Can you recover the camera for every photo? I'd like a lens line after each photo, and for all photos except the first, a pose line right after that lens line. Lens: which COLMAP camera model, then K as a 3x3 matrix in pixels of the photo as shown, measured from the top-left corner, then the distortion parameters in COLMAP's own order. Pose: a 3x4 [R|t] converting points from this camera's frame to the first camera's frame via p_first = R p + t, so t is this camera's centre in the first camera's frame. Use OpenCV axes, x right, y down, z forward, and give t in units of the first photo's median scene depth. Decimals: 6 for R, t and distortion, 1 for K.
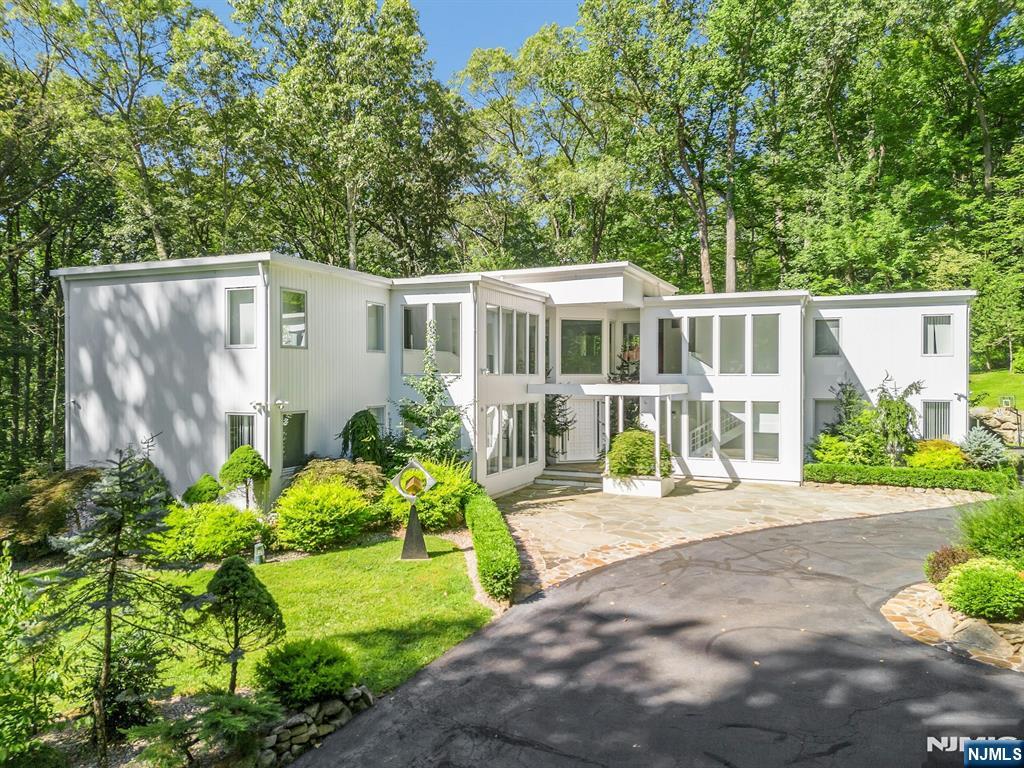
lens RADIAL K [[720.4, 0, 497.3], [0, 720.4, 381.9], [0, 0, 1]] dist [0.030570, -0.002075]
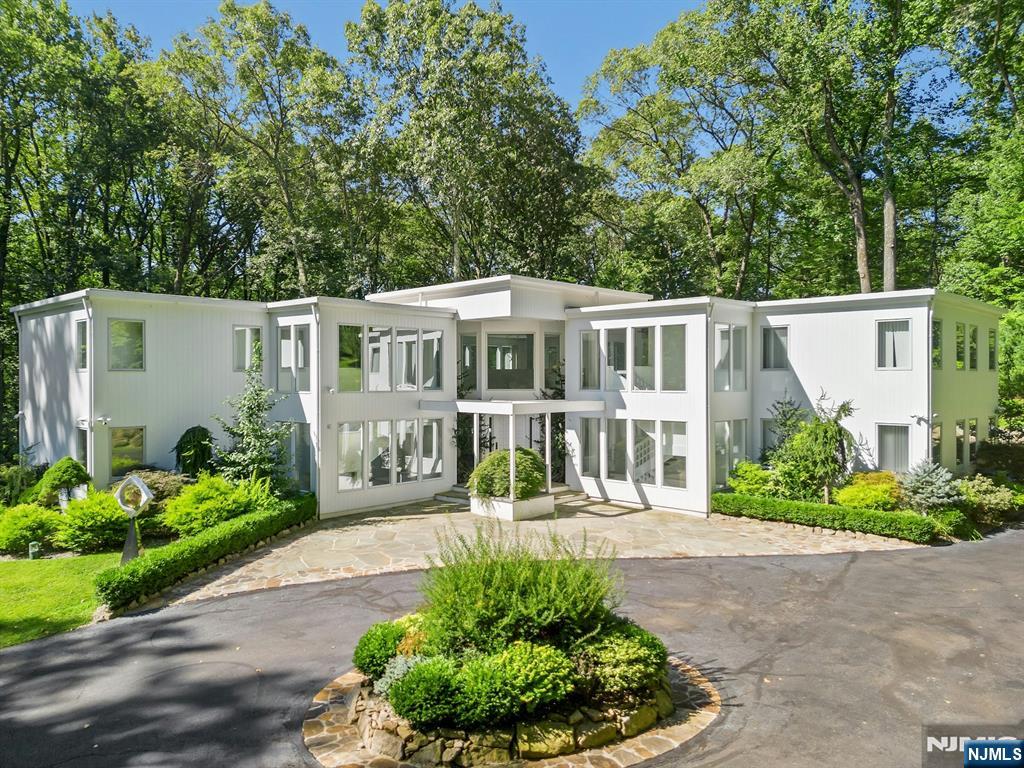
lens RADIAL K [[720.4, 0, 497.3], [0, 720.4, 381.9], [0, 0, 1]] dist [0.030570, -0.002075]
pose [[0.942135, 0.000513, -0.335233, 0.460911], [-0.001991, 0.999990, -0.004065, -0.017789], [0.335228, 0.004497, 0.942126, 0.077999]]
